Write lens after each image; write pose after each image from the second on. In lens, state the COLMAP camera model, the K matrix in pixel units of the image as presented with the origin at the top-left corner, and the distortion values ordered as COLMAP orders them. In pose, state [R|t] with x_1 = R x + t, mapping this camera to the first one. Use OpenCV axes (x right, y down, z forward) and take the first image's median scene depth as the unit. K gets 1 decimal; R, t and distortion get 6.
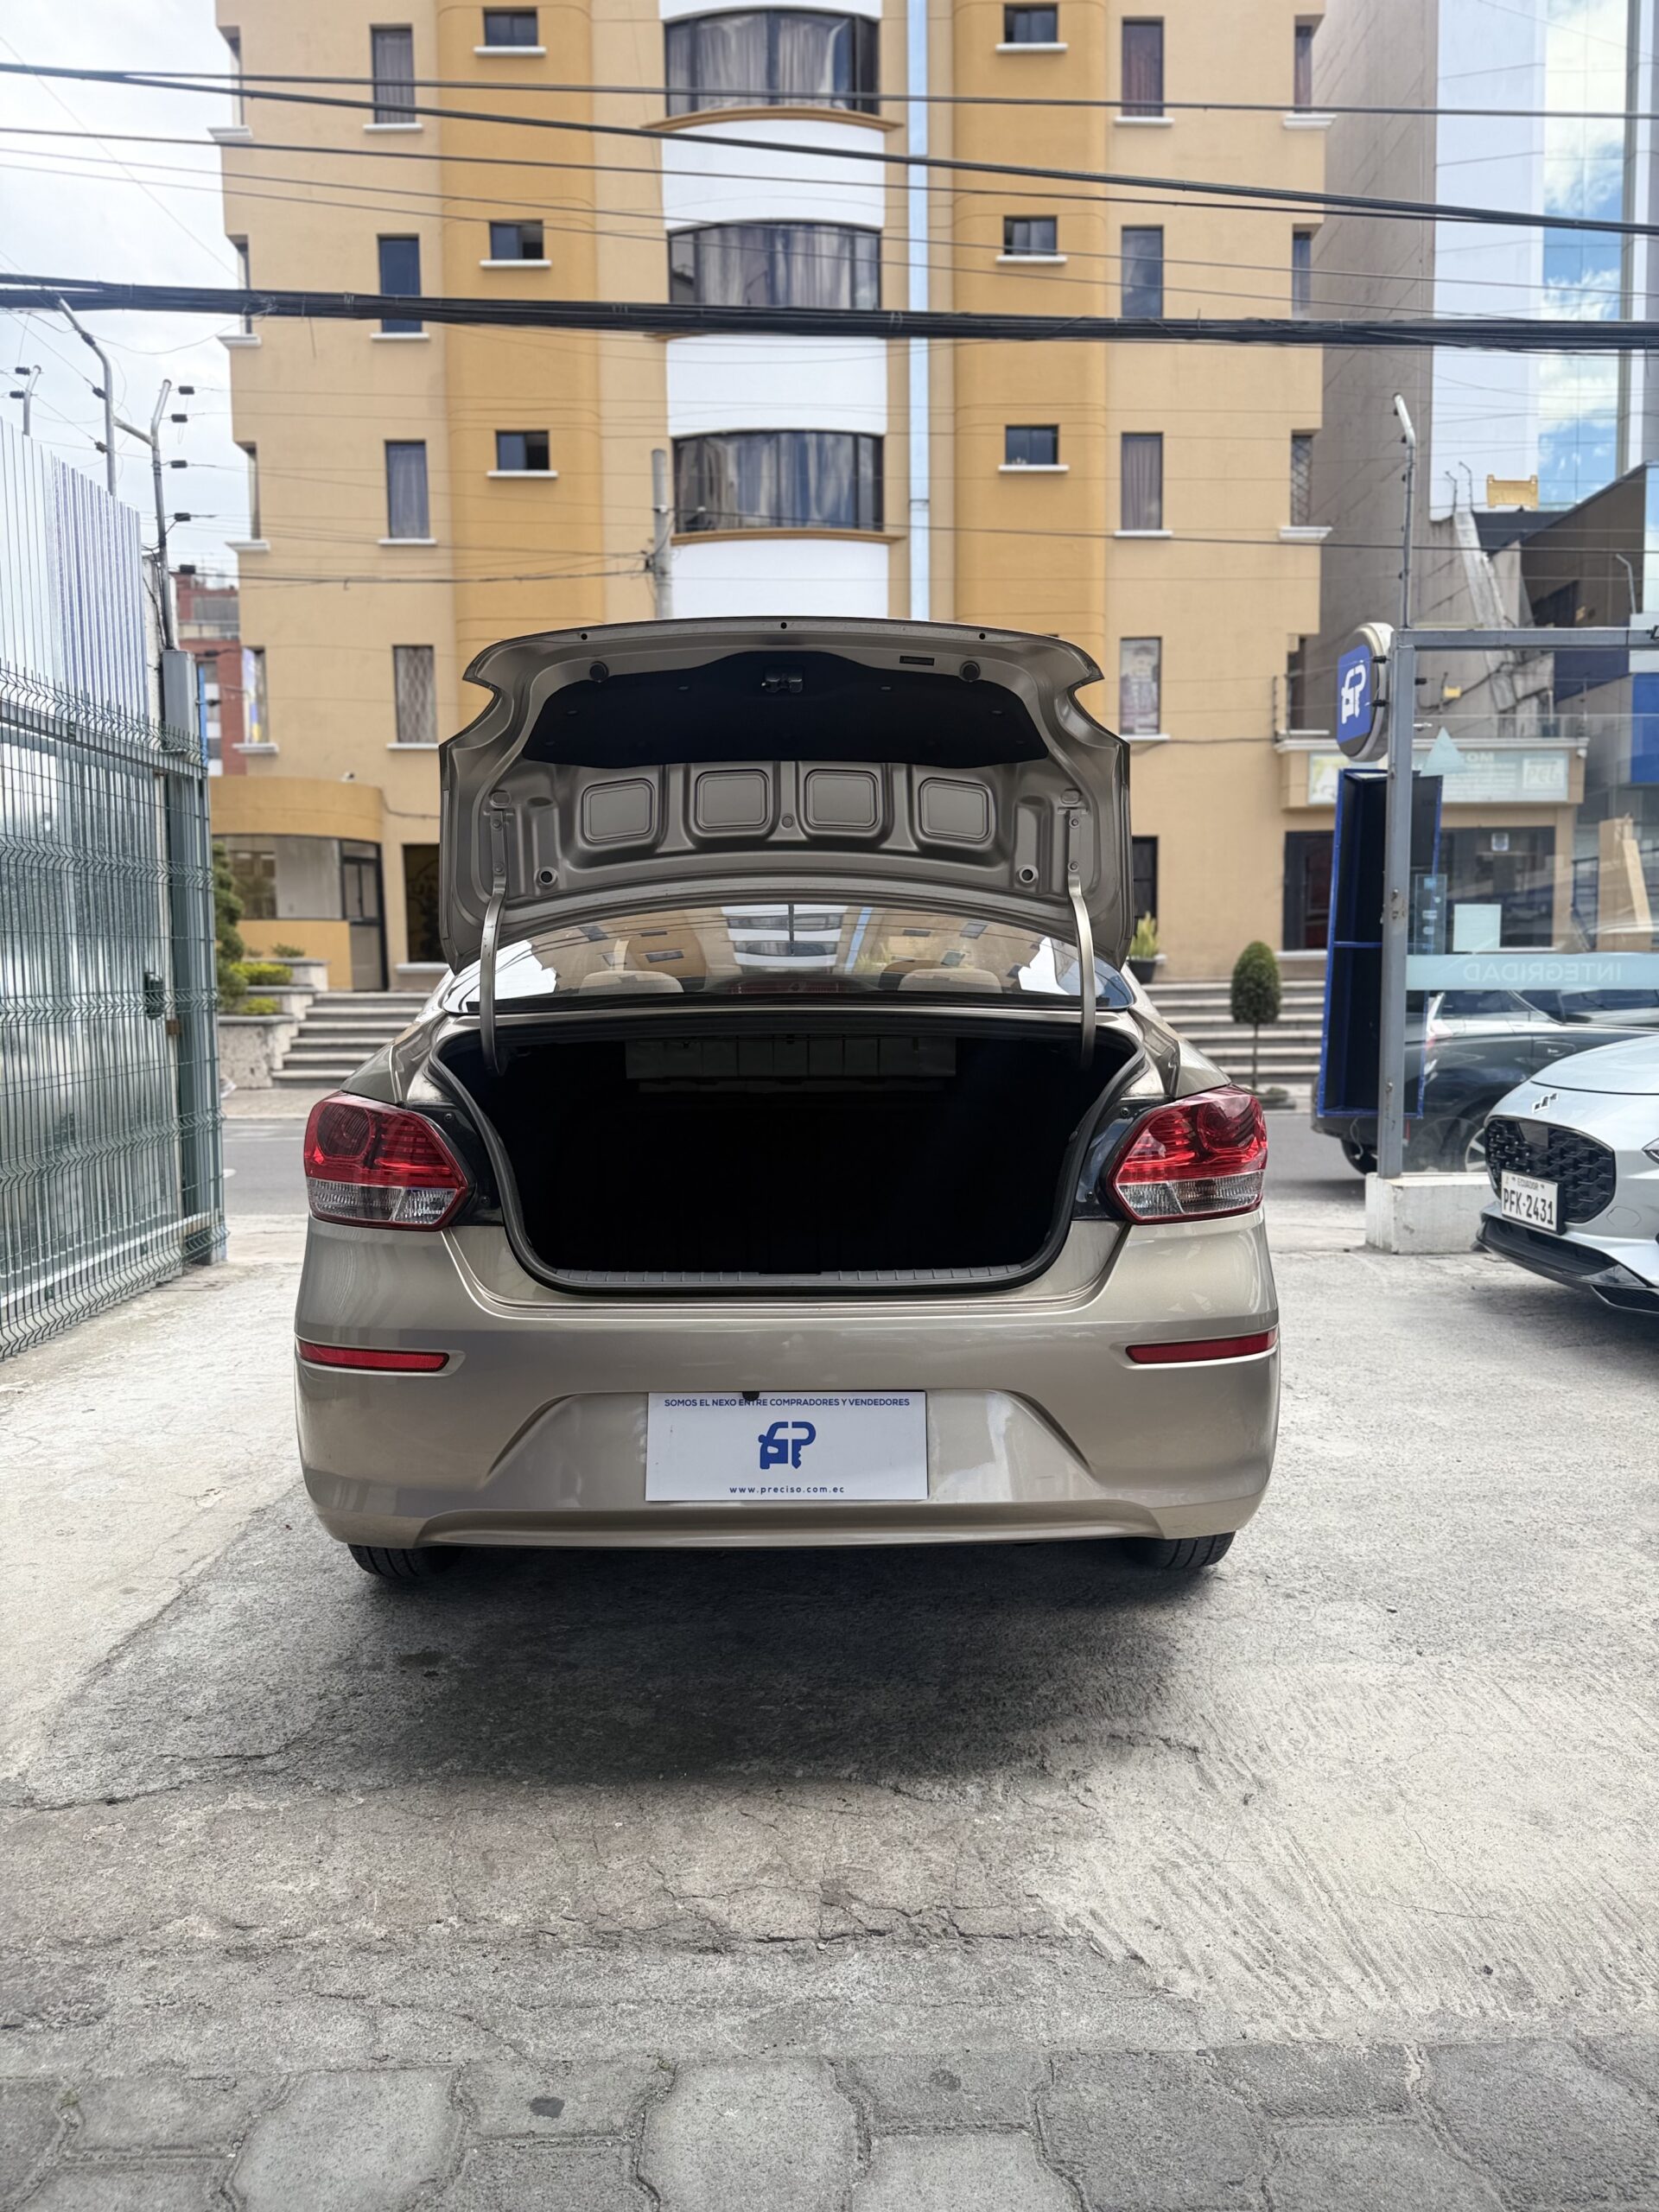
lens RADIAL K [[1532.8, 0, 829.5], [0, 1532.8, 1106.0], [0, 0, 1]] dist [0.026308, -0.038478]
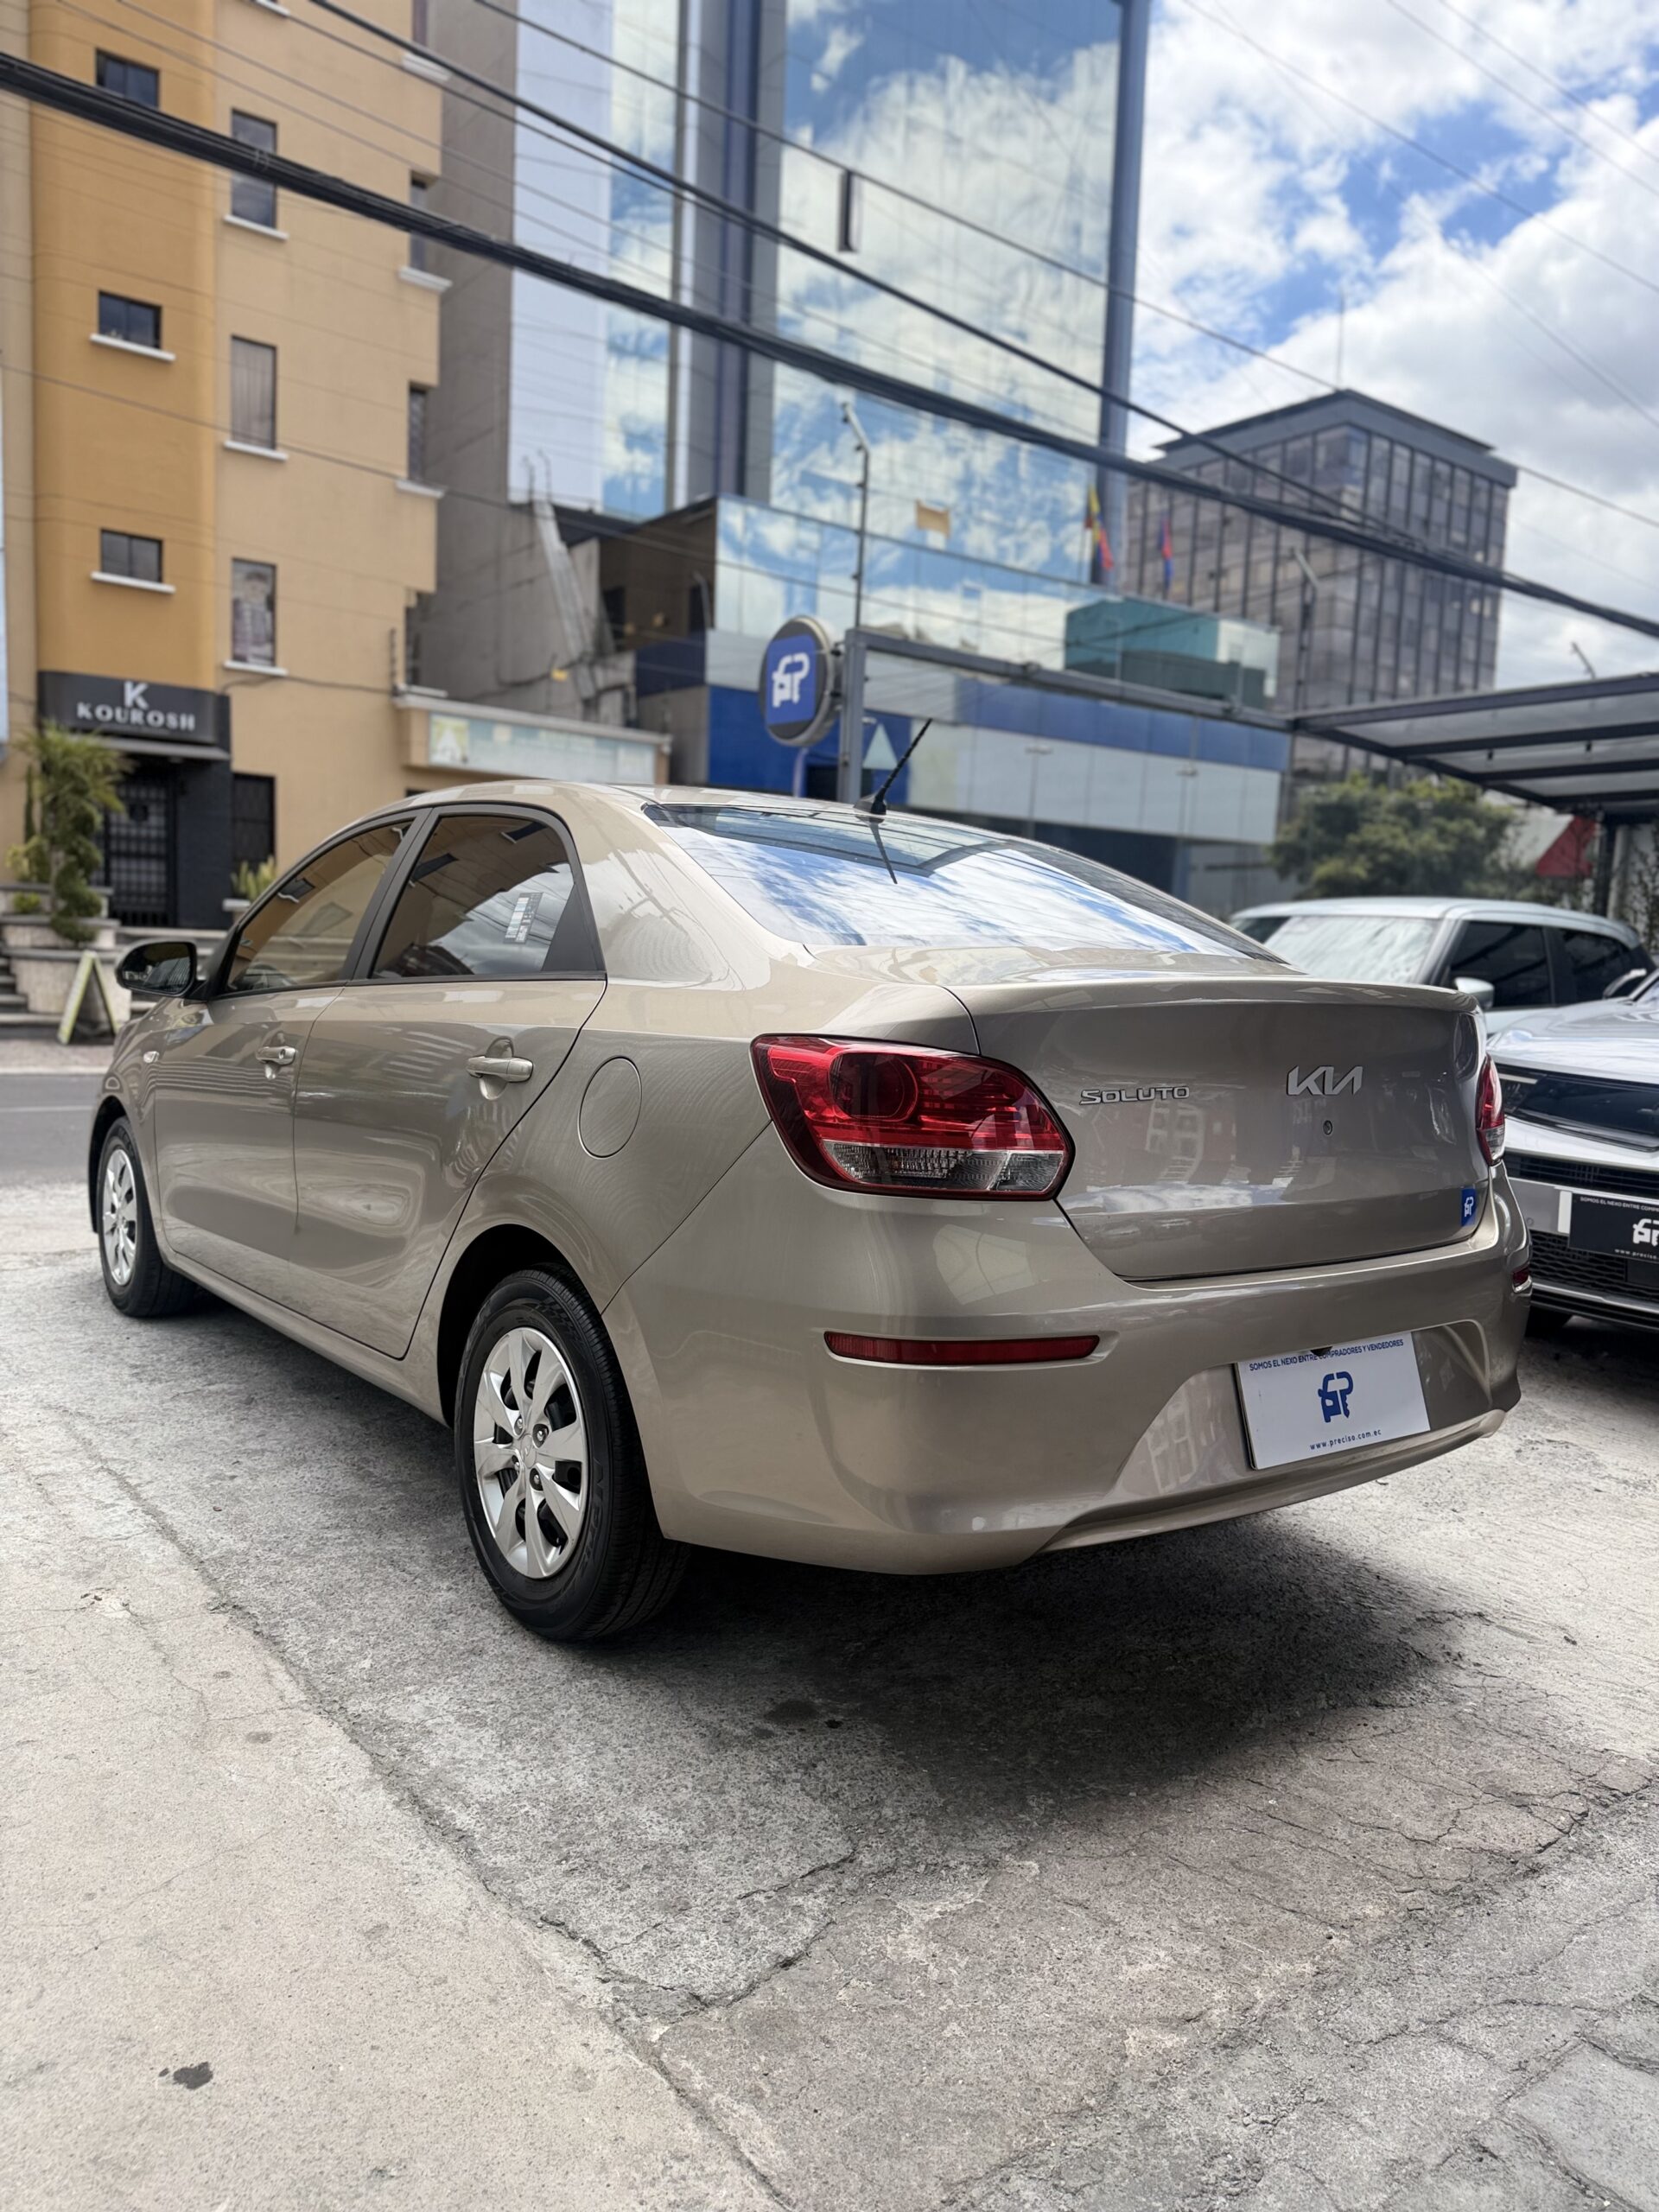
lens RADIAL K [[1525.9, 0, 823.5], [0, 1525.9, 1123.4], [0, 0, 1]] dist [0.027743, -0.041033]
pose [[0.810233, -0.018633, 0.585812, -0.716769], [-0.004283, 0.999280, 0.037708, 0.002984], [-0.586093, -0.033062, 0.809569, 0.308347]]
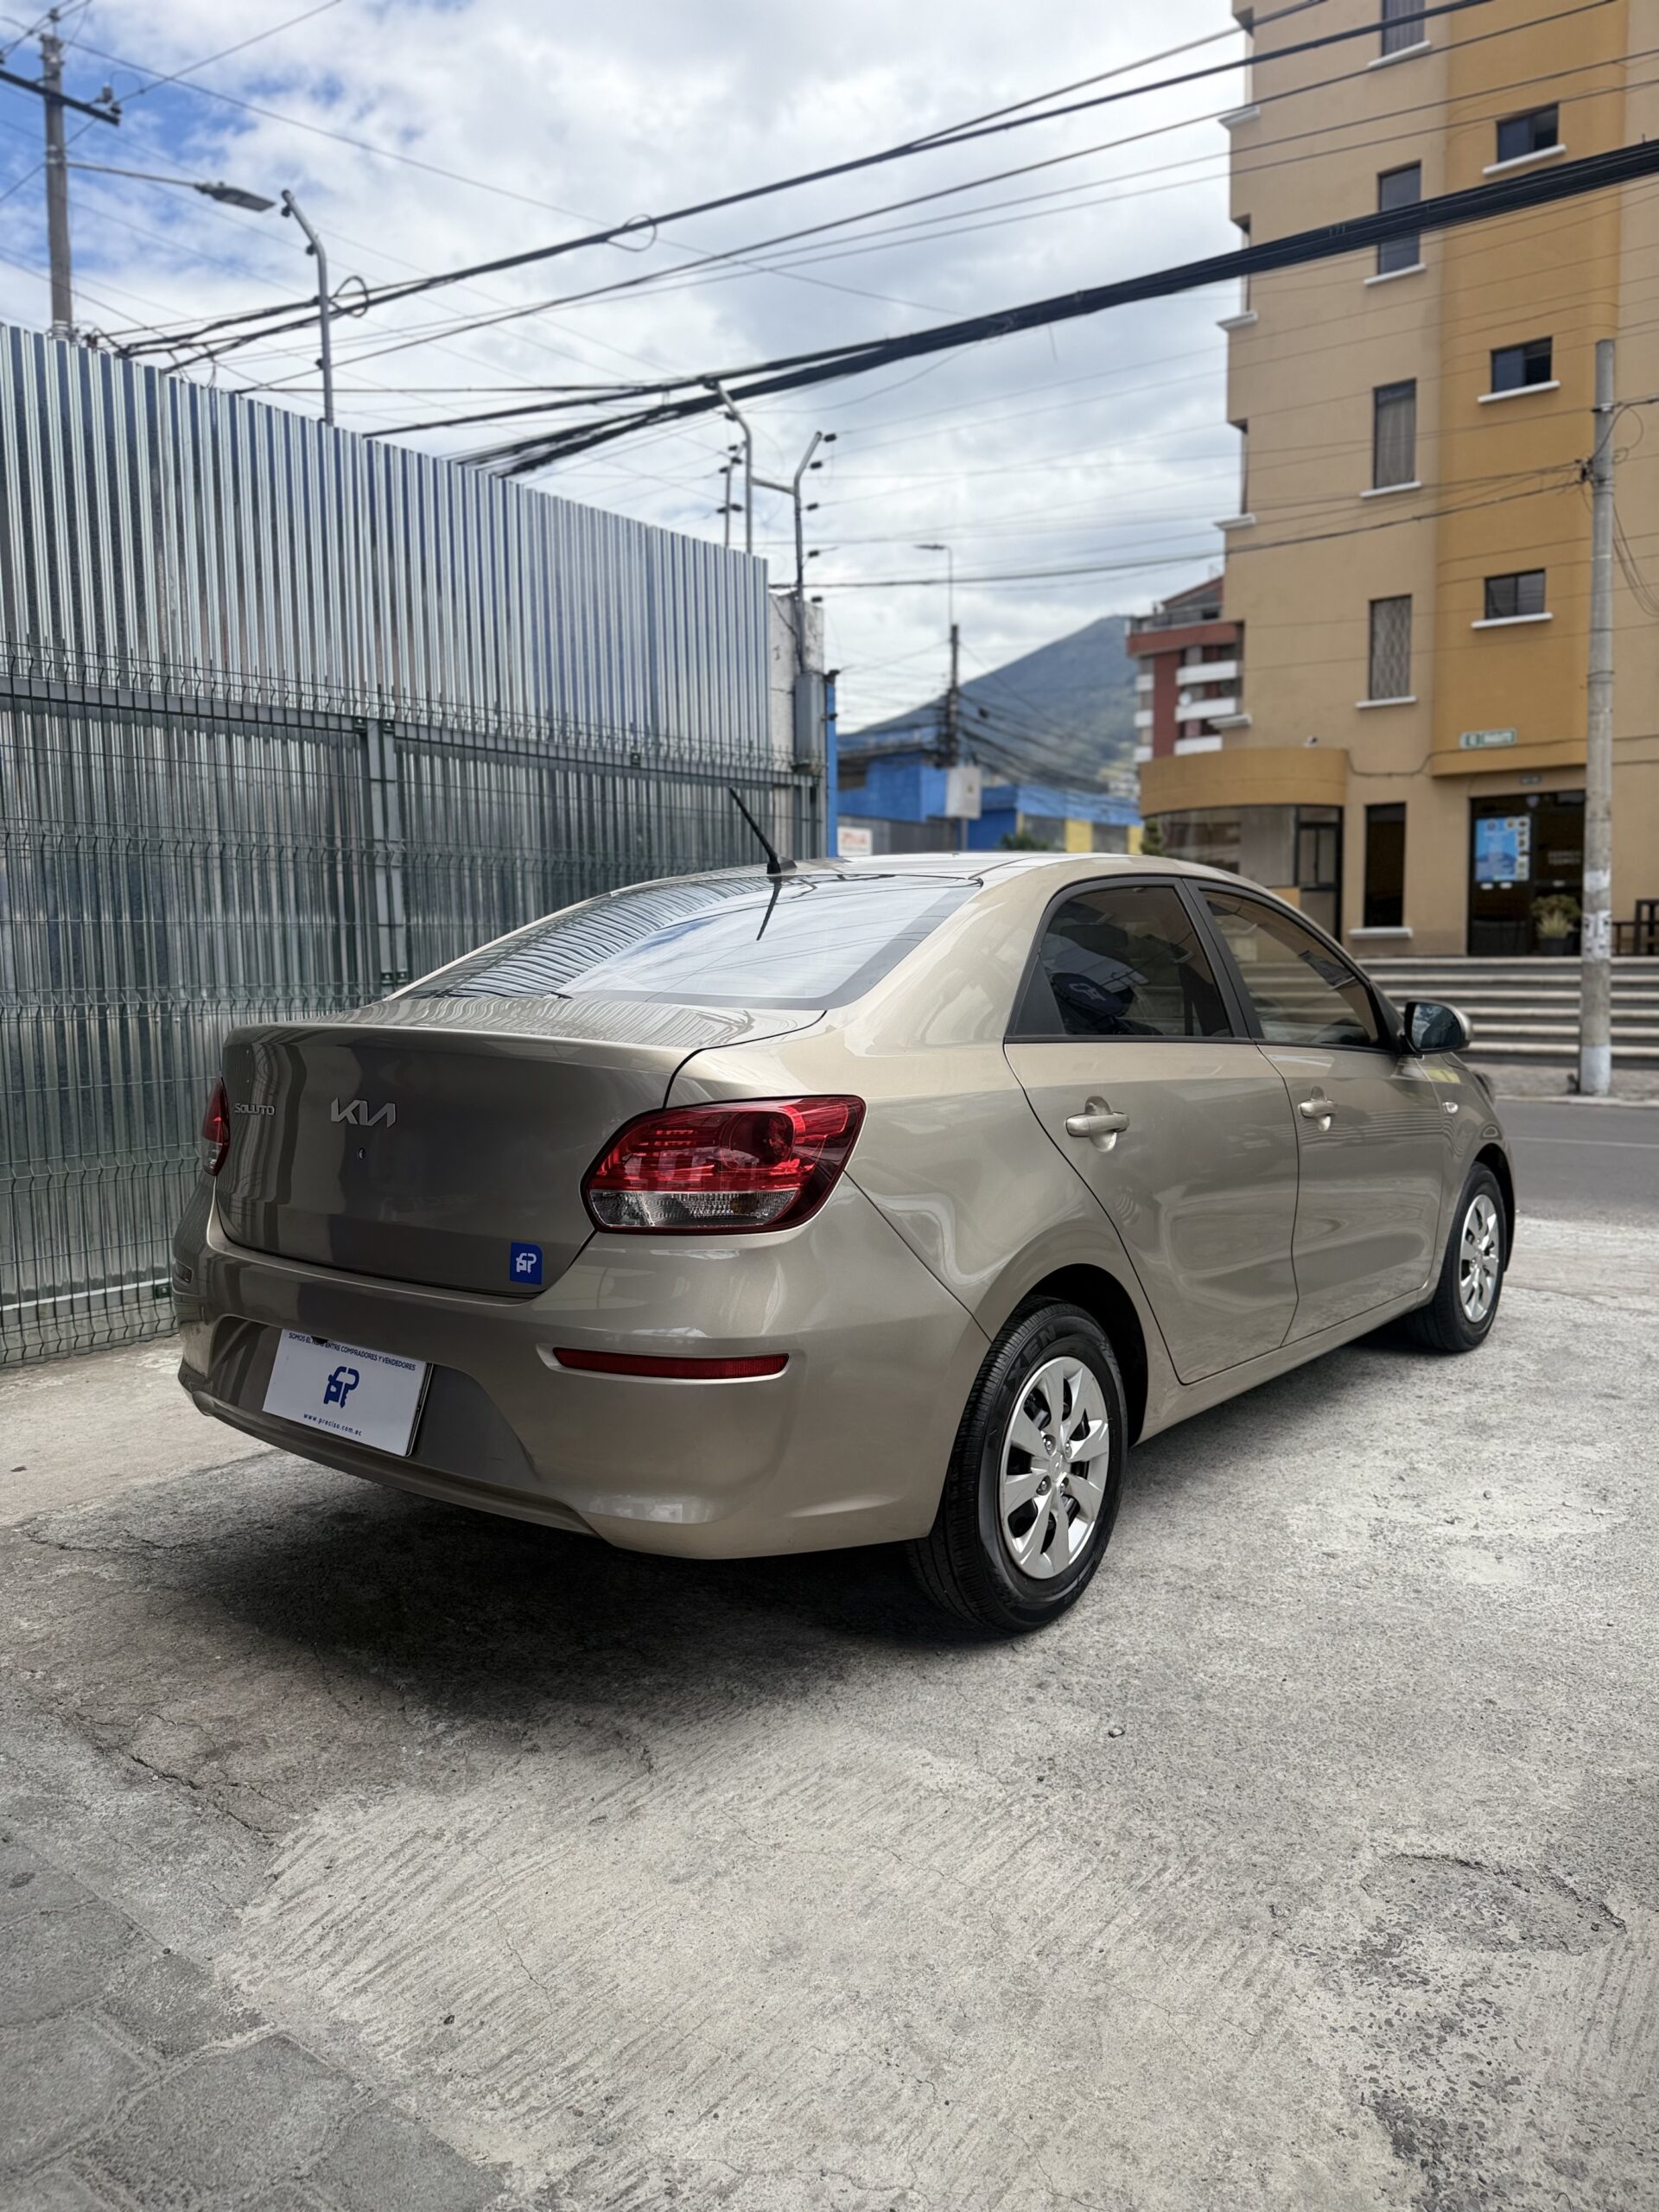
lens RADIAL K [[1525.9, 0, 823.5], [0, 1525.9, 1123.4], [0, 0, 1]] dist [0.027743, -0.041033]
pose [[0.780529, 0.069058, -0.621293, 0.773729], [-0.046716, 0.997544, 0.052190, -0.044961], [0.623371, -0.011711, 0.781838, 0.258654]]
